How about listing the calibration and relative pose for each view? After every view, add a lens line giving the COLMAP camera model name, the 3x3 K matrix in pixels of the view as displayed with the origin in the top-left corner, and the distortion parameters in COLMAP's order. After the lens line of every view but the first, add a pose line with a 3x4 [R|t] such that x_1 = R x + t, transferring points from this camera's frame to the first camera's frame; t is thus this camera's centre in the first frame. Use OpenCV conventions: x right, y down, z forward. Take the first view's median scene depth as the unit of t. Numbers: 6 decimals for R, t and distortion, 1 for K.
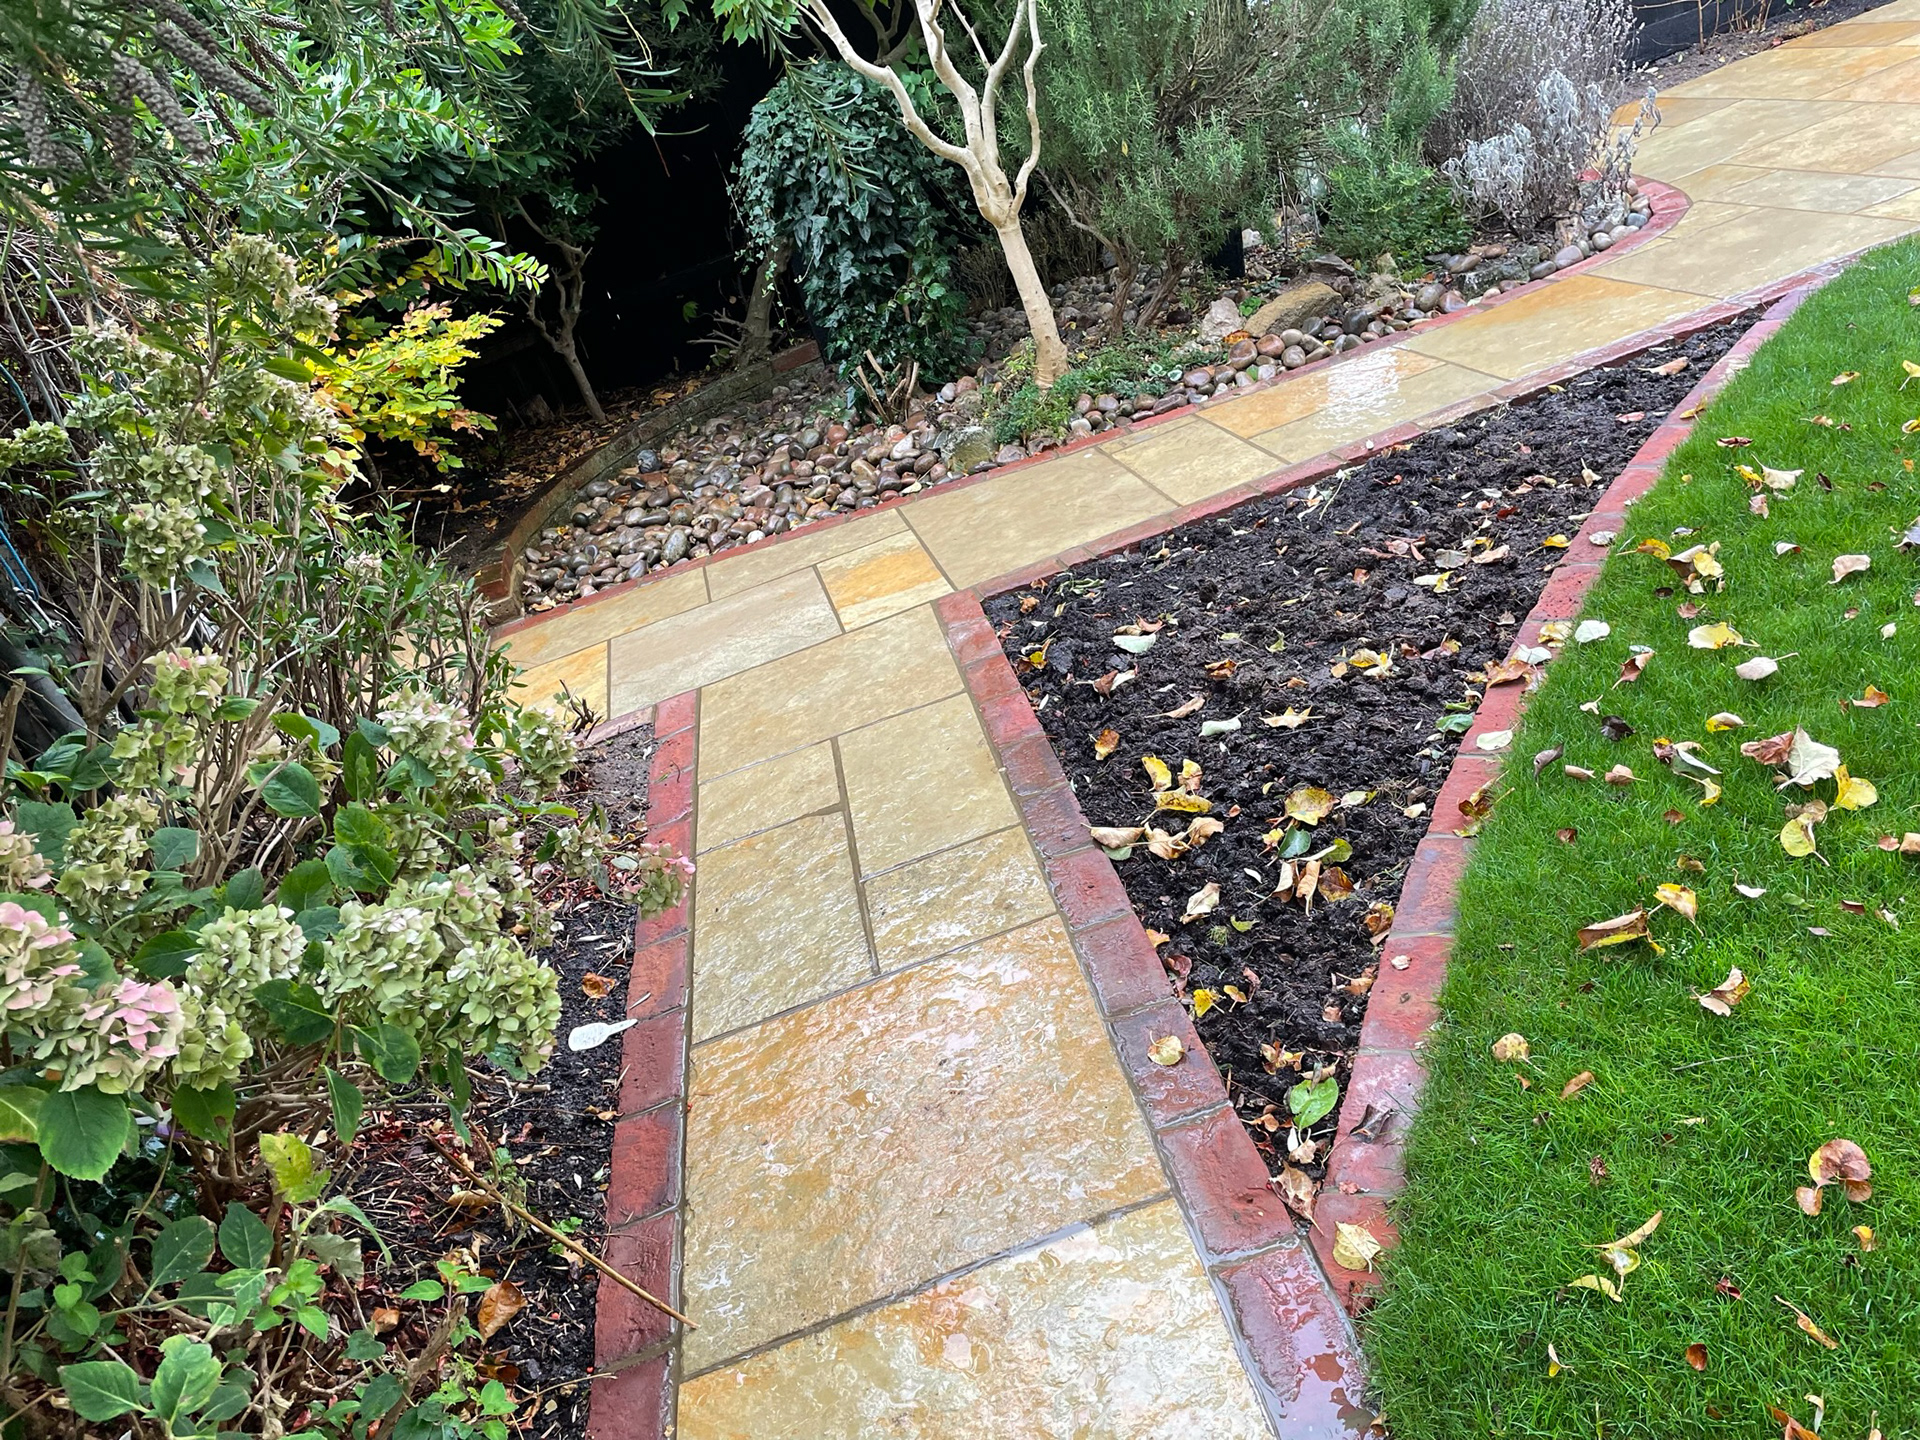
lens RADIAL K [[1437.5, 0, 964.3], [0, 1437.5, 719.4], [0, 0, 1]] dist [0.090785, -0.115696]
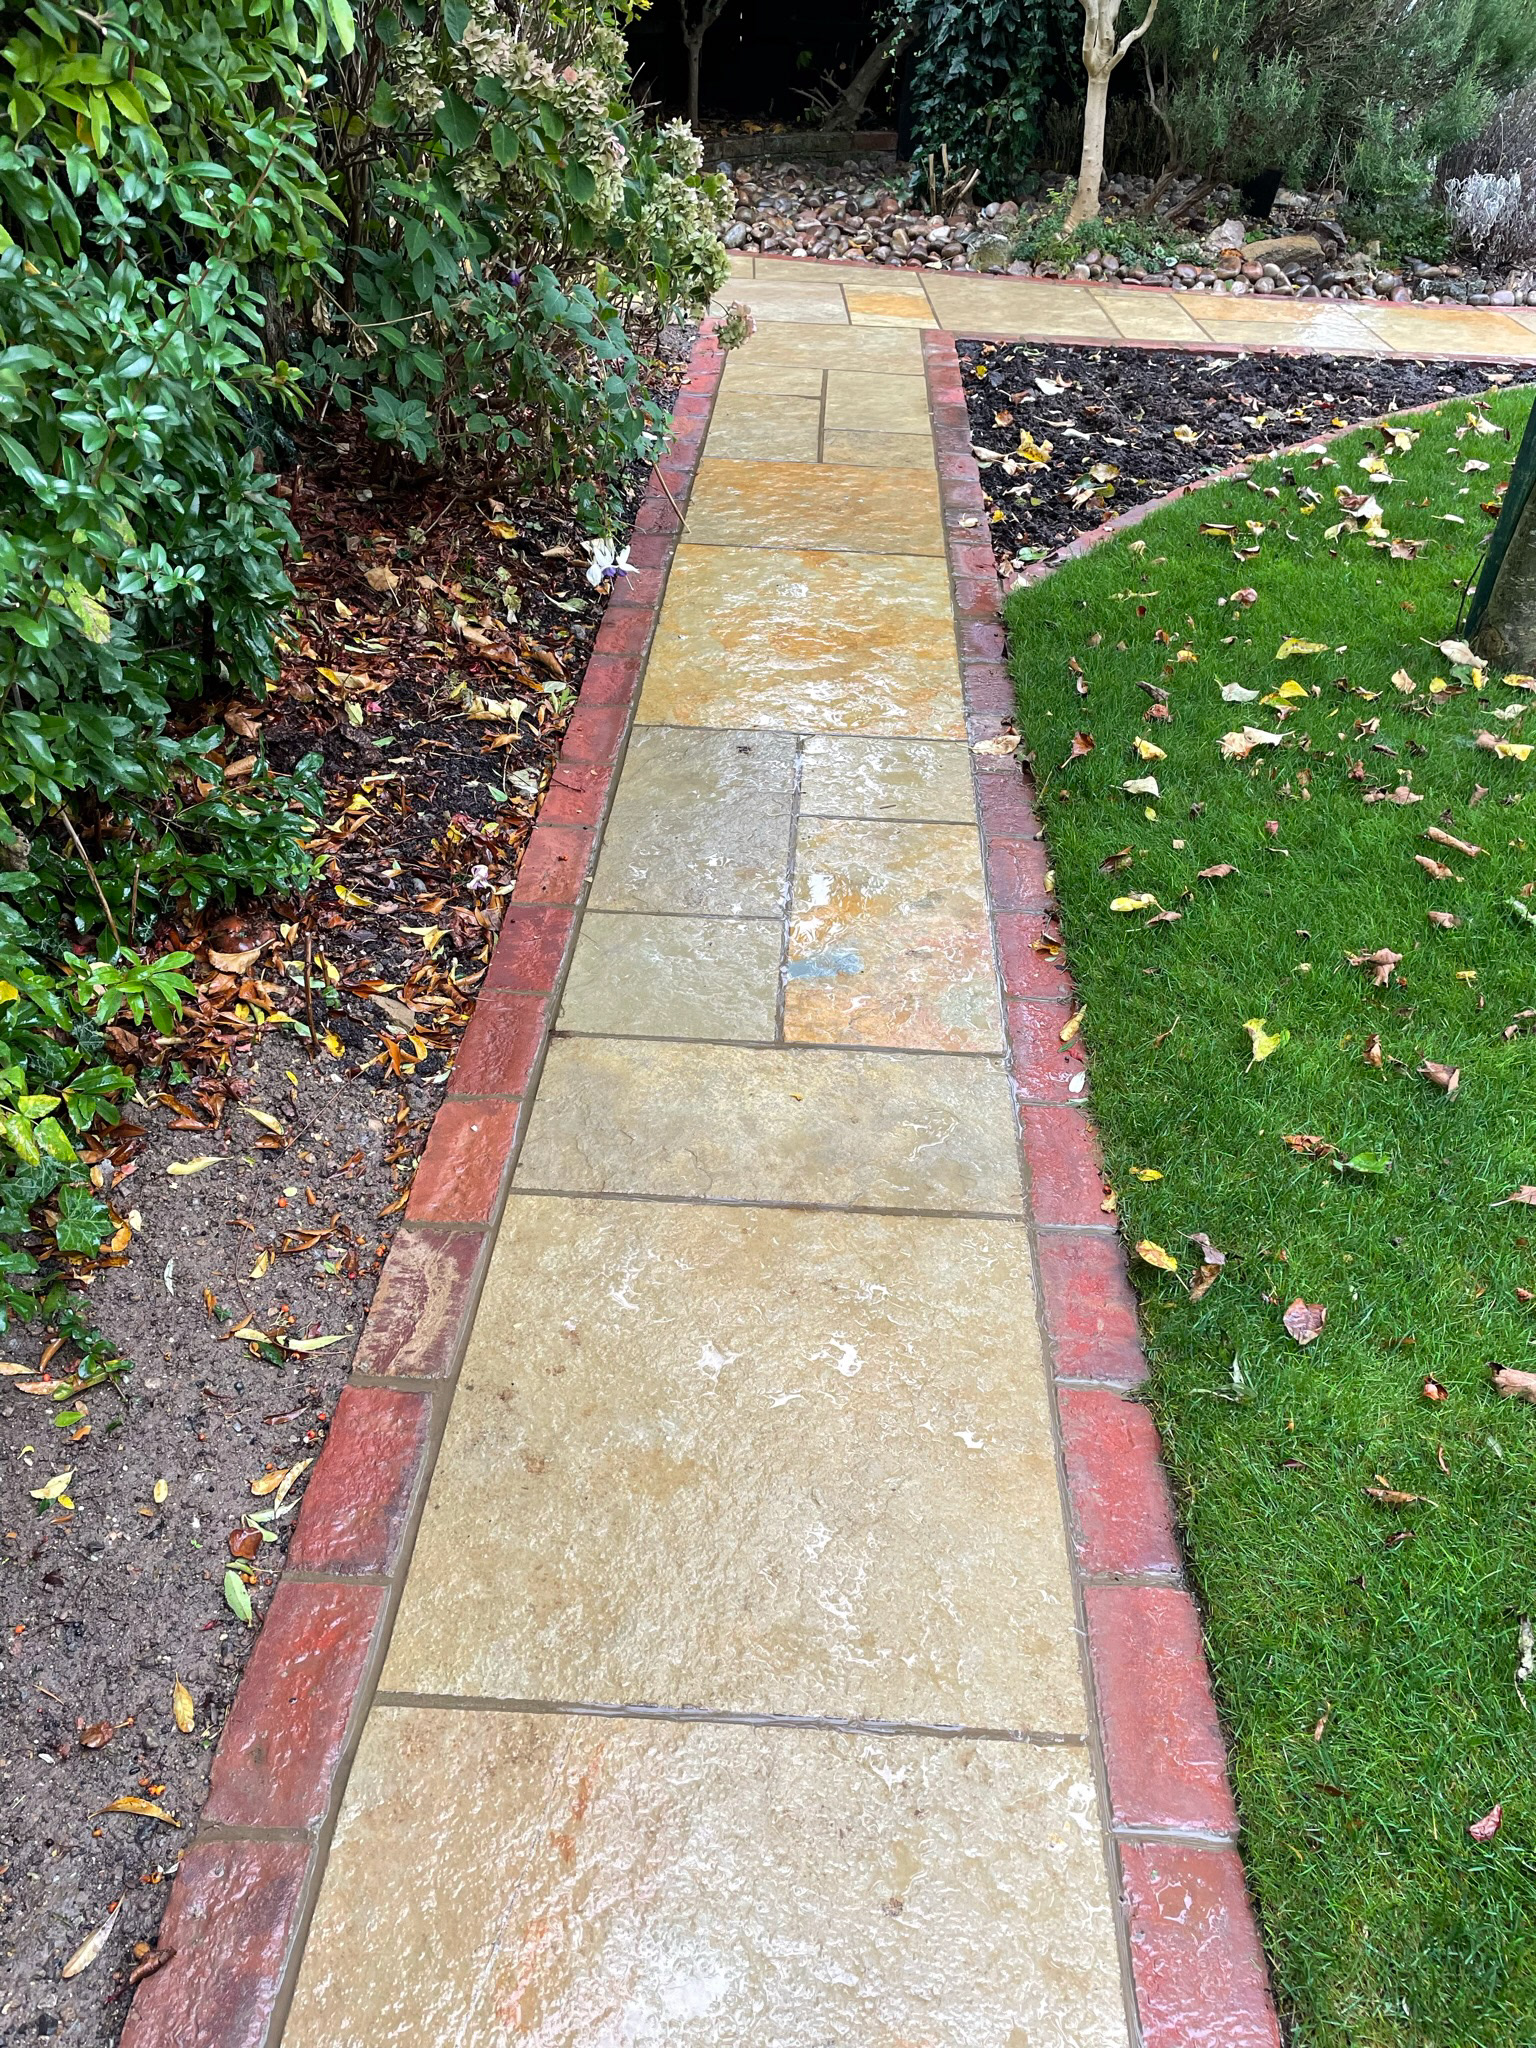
lens RADIAL K [[1533.3, 0, 761.5], [0, 1533.3, 1032.7], [0, 0, 1]] dist [0.090785, -0.115696]
pose [[0.918970, 0.392159, 0.041302, 0.029839], [-0.391969, 0.897008, 0.204299, 0.210330], [0.043069, -0.203933, 0.978037, -0.427798]]
